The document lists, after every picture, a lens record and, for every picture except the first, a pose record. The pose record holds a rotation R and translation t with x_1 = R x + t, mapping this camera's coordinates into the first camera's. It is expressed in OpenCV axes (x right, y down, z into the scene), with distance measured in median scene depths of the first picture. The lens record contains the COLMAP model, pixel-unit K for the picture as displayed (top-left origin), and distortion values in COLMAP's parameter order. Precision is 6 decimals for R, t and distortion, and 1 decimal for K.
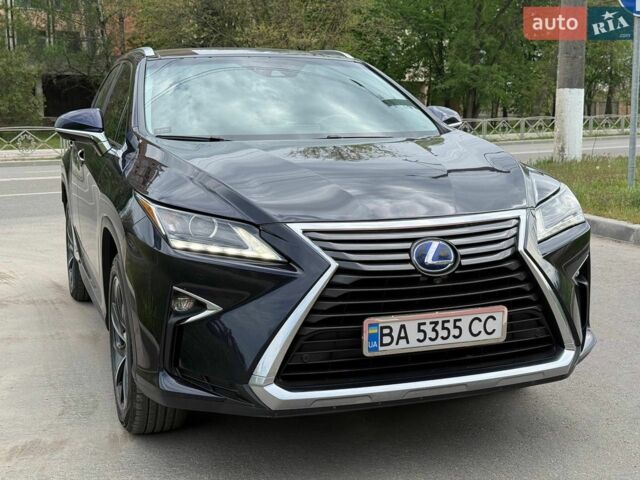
lens RADIAL K [[900.8, 0, 319.6], [0, 900.8, 254.7], [0, 0, 1]] dist [0.243220, -0.643454]
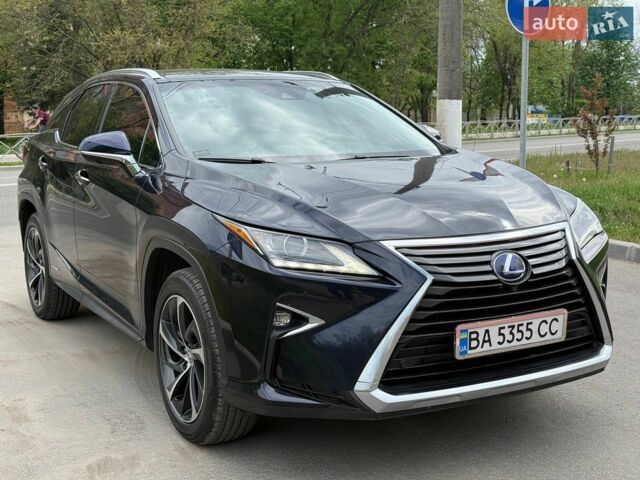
lens RADIAL K [[900.8, 0, 319.6], [0, 900.8, 254.7], [0, 0, 1]] dist [0.243220, -0.643454]
pose [[0.984372, -0.030754, 0.173397, -0.294236], [0.031578, 0.999499, -0.001994, -0.018126], [-0.173249, 0.007438, 0.984850, -0.060958]]
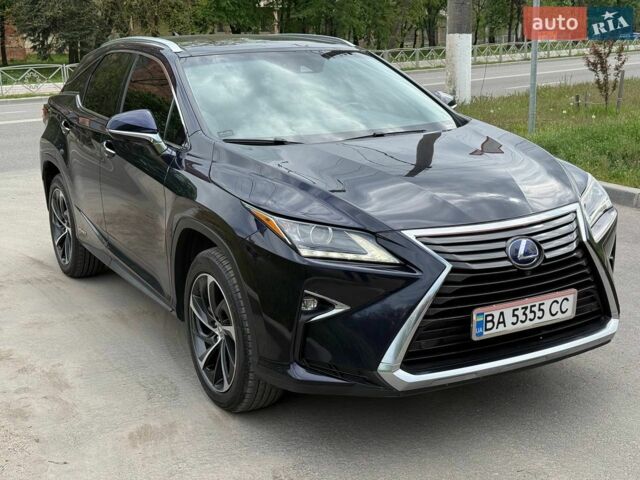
lens RADIAL K [[900.8, 0, 319.6], [0, 900.8, 254.7], [0, 0, 1]] dist [0.243220, -0.643454]
pose [[0.984988, -0.054565, 0.163774, -0.326304], [0.041208, 0.995624, 0.083874, -0.104224], [-0.167634, -0.075866, 0.982926, -0.120150]]
